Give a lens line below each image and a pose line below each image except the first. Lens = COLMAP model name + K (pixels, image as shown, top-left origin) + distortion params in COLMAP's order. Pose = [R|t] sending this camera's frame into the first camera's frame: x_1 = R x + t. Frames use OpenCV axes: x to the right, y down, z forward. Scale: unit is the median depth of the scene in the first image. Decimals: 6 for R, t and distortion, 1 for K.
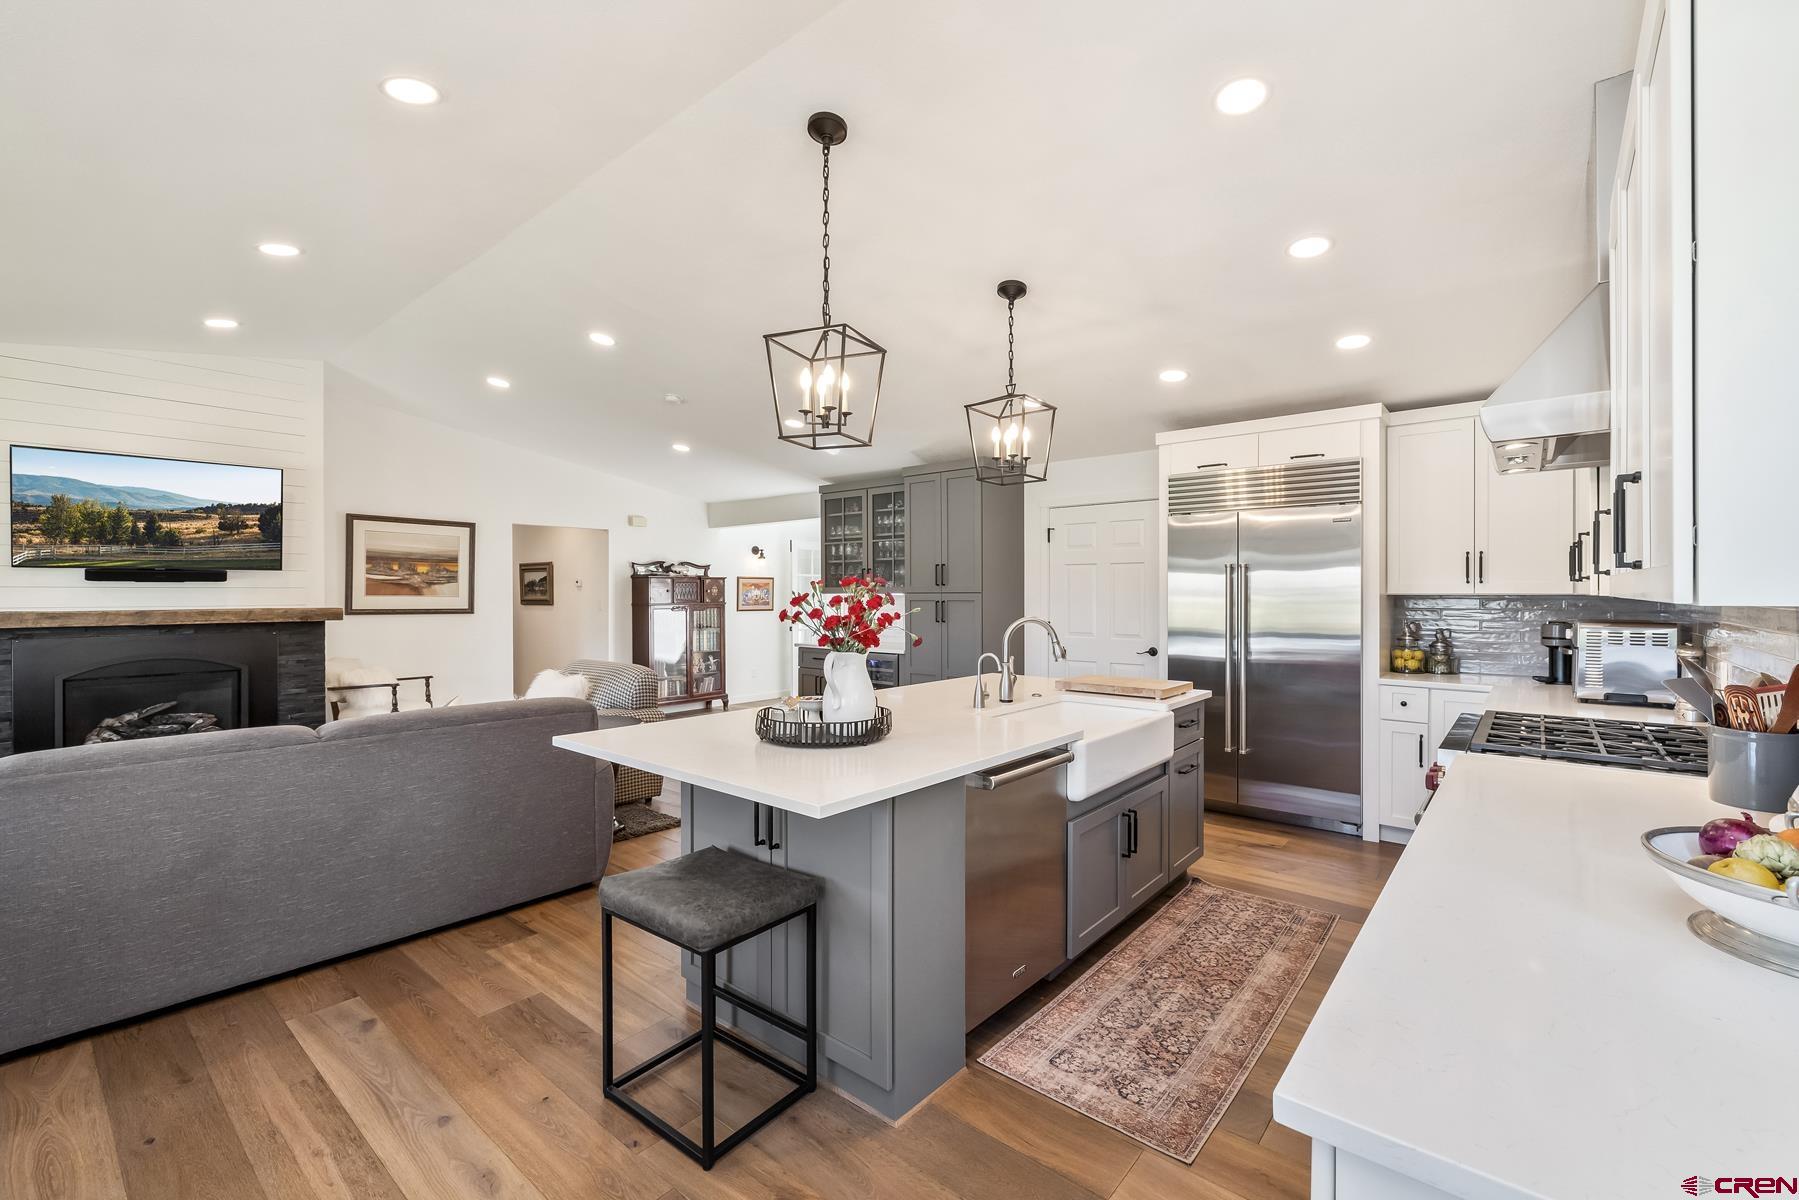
lens RADIAL K [[766.0, 0, 905.7], [0, 766.0, 594.1], [0, 0, 1]] dist [-0.001429, 0.000455]
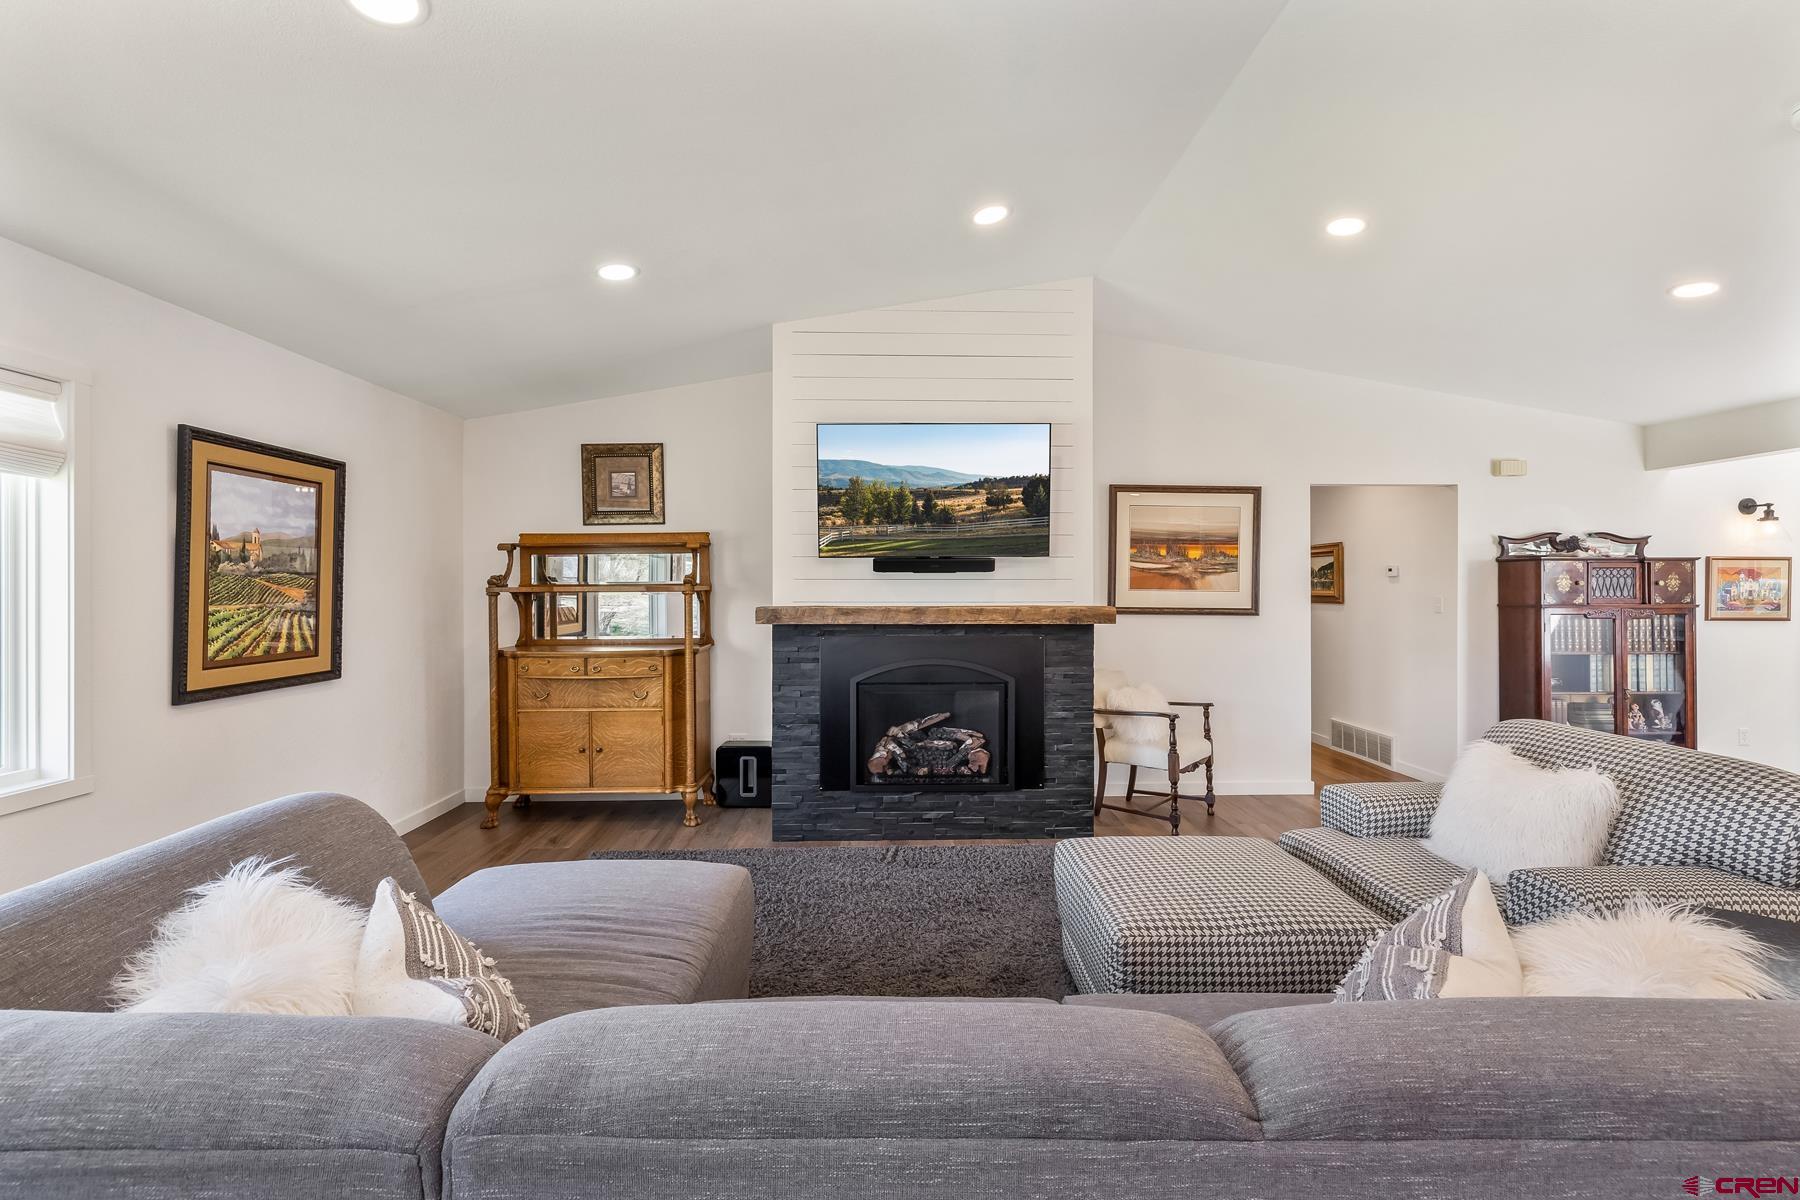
lens RADIAL K [[766.5, 0, 895.9], [0, 766.5, 581.8], [0, 0, 1]] dist [-0.001429, 0.000455]
pose [[0.659714, -0.000701, -0.751516, -0.282904], [-0.003221, 0.999988, -0.003760, -0.002122], [0.751509, 0.004901, 0.659704, 0.315460]]
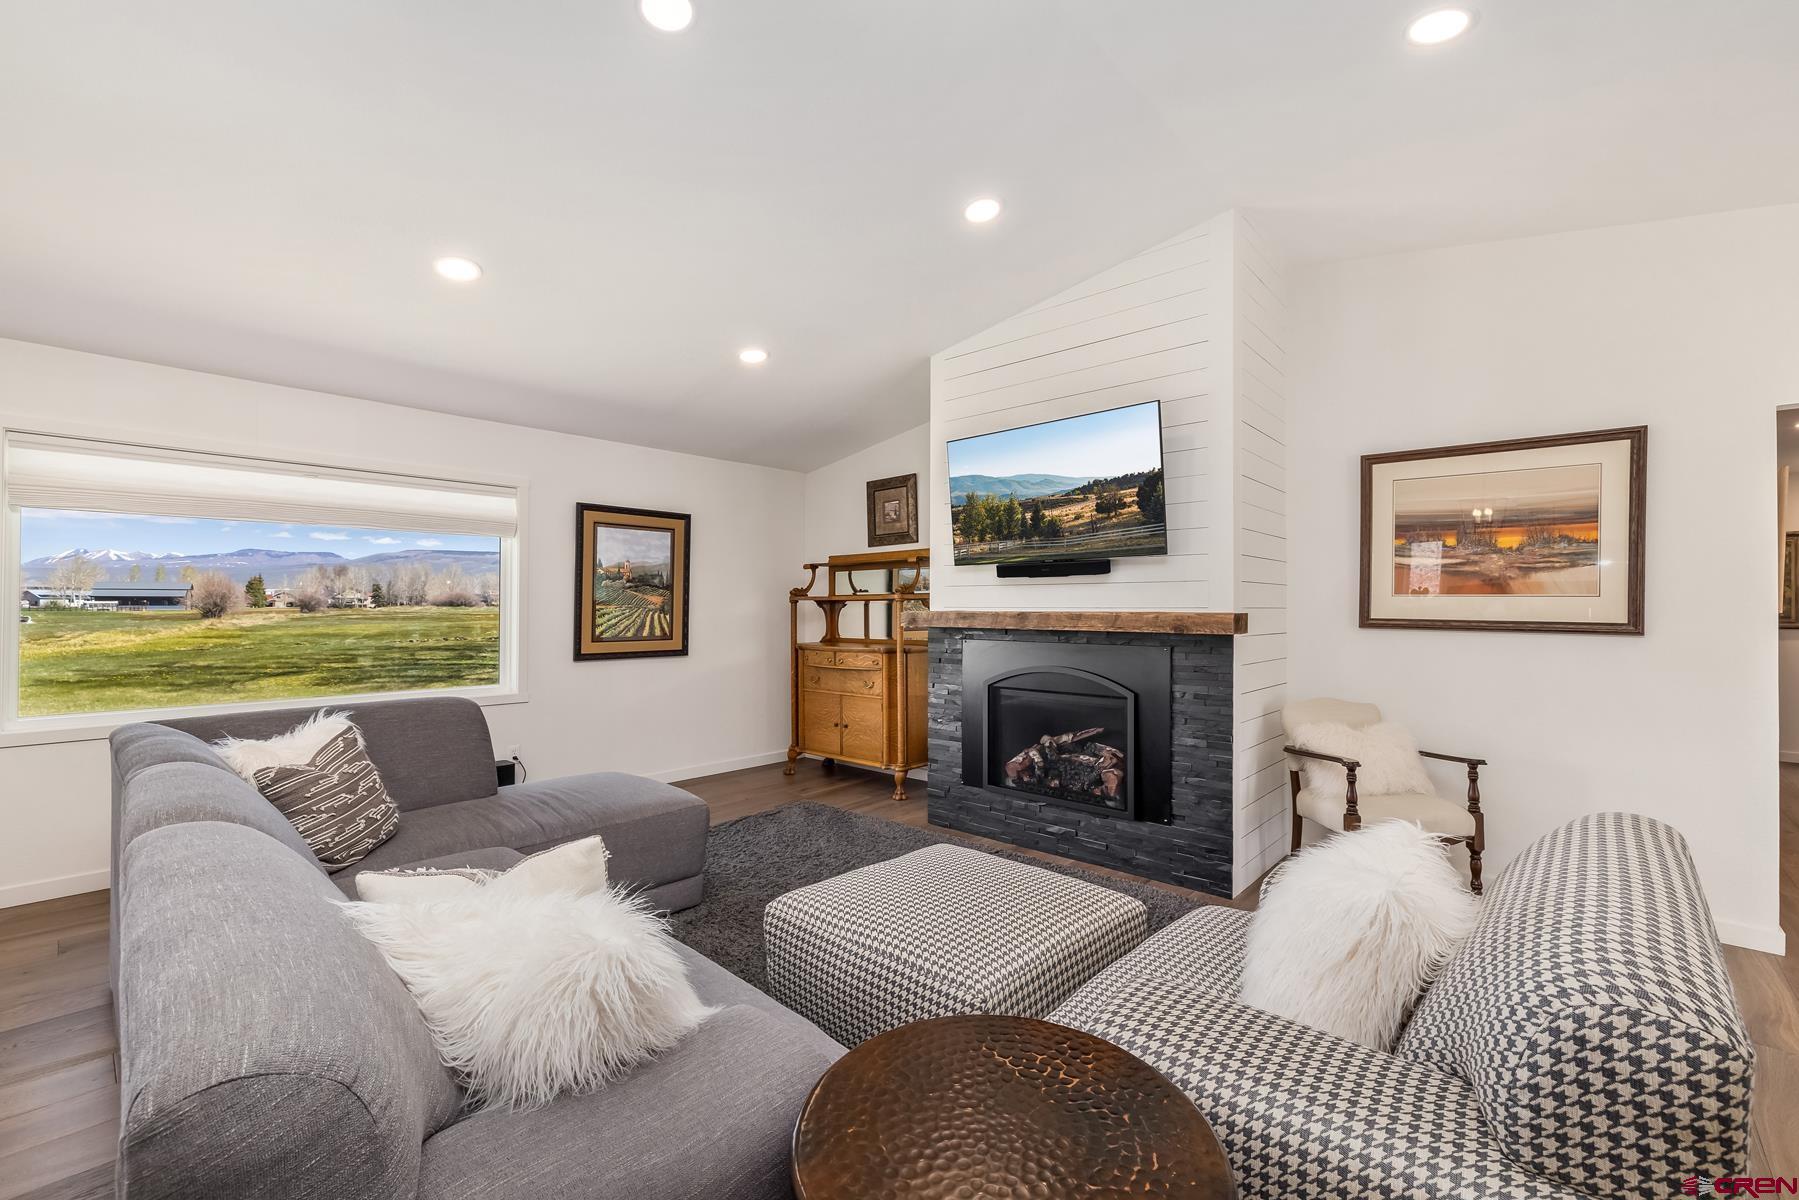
lens RADIAL K [[766.0, 0, 887.3], [0, 766.0, 598.4], [0, 0, 1]] dist [-0.001429, 0.000455]
pose [[-0.055928, -0.005192, -0.998421, -0.119944], [-0.001682, 0.999986, -0.005106, 0.008258], [0.998433, 0.001394, -0.055936, 0.664309]]
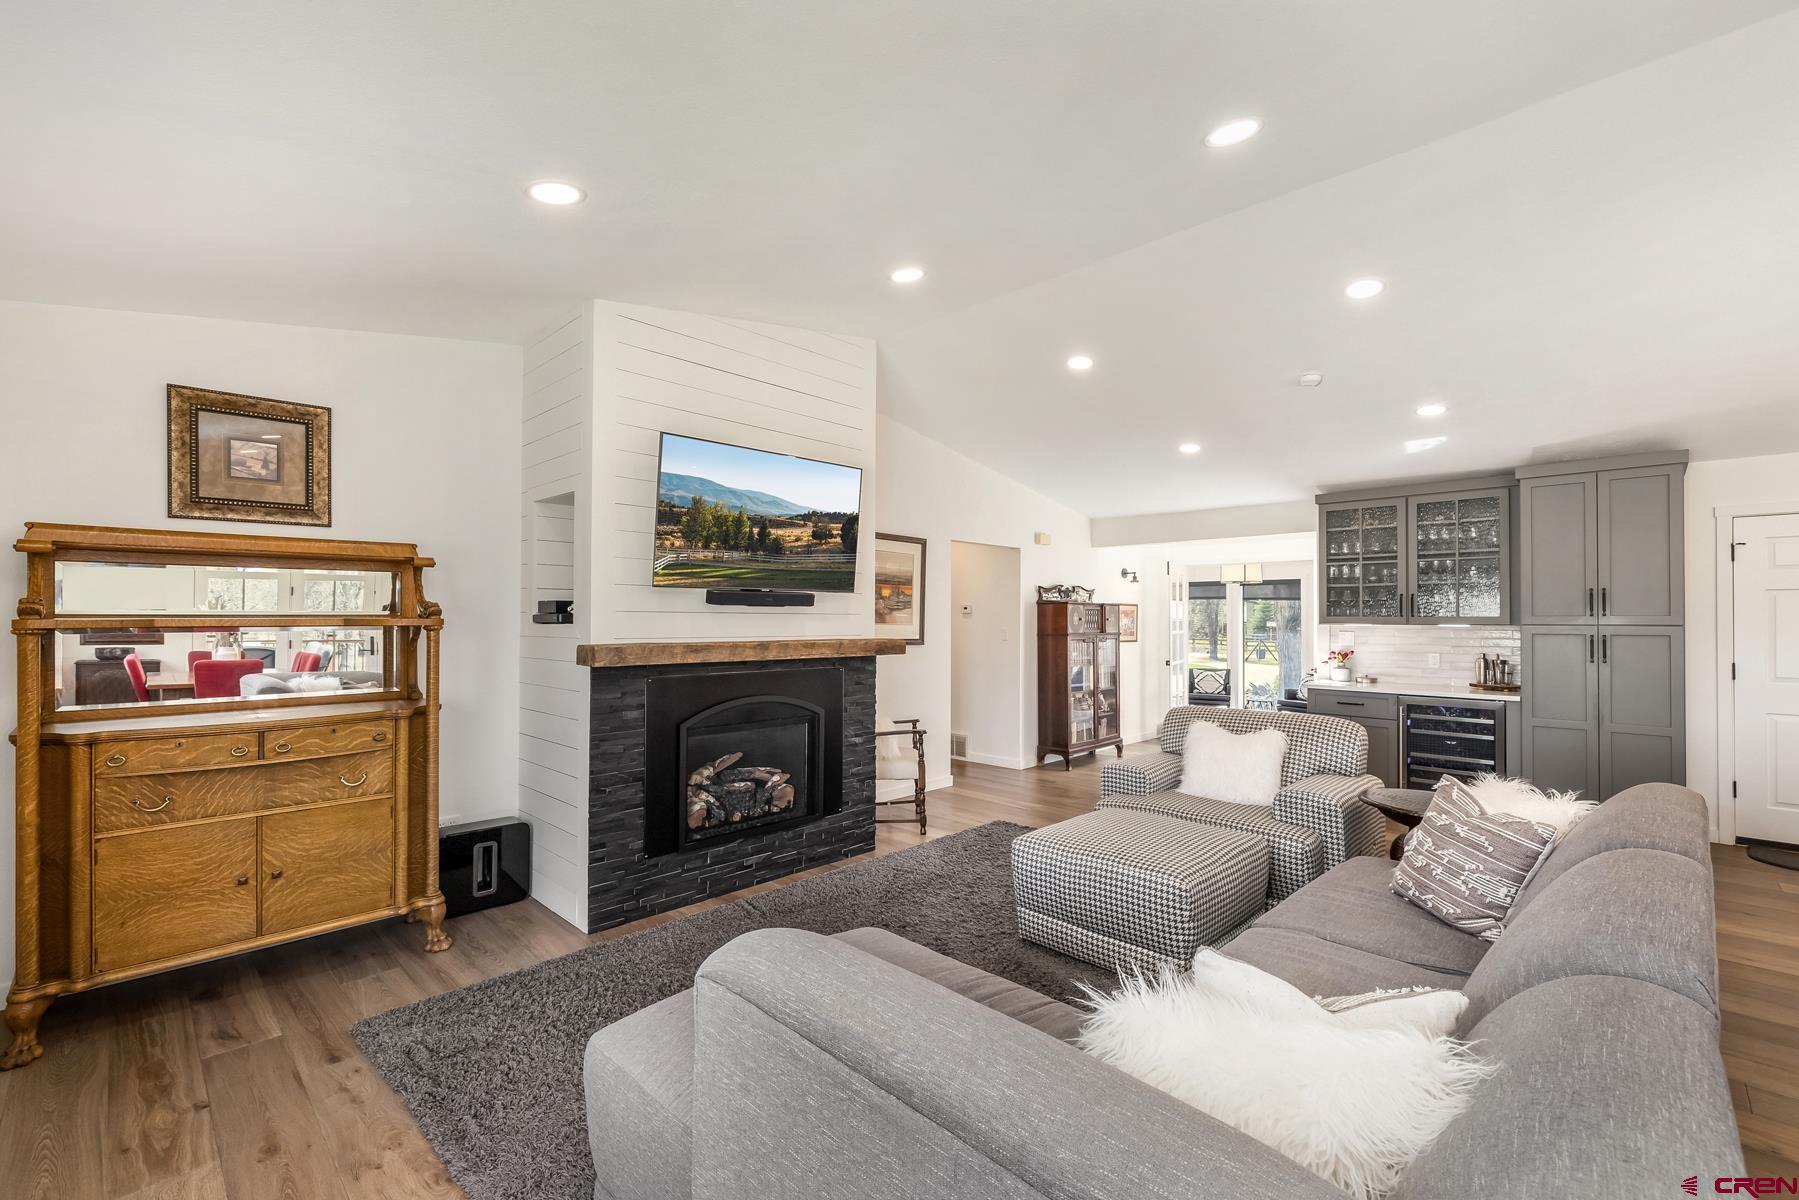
lens RADIAL K [[766.0, 0, 889.4], [0, 766.0, 627.4], [0, 0, 1]] dist [-0.001429, 0.000455]
pose [[0.996459, 0.006666, -0.083813, -0.590238], [-0.006199, 0.999964, 0.005835, 0.001144], [0.083849, -0.005295, 0.996464, 0.163787]]
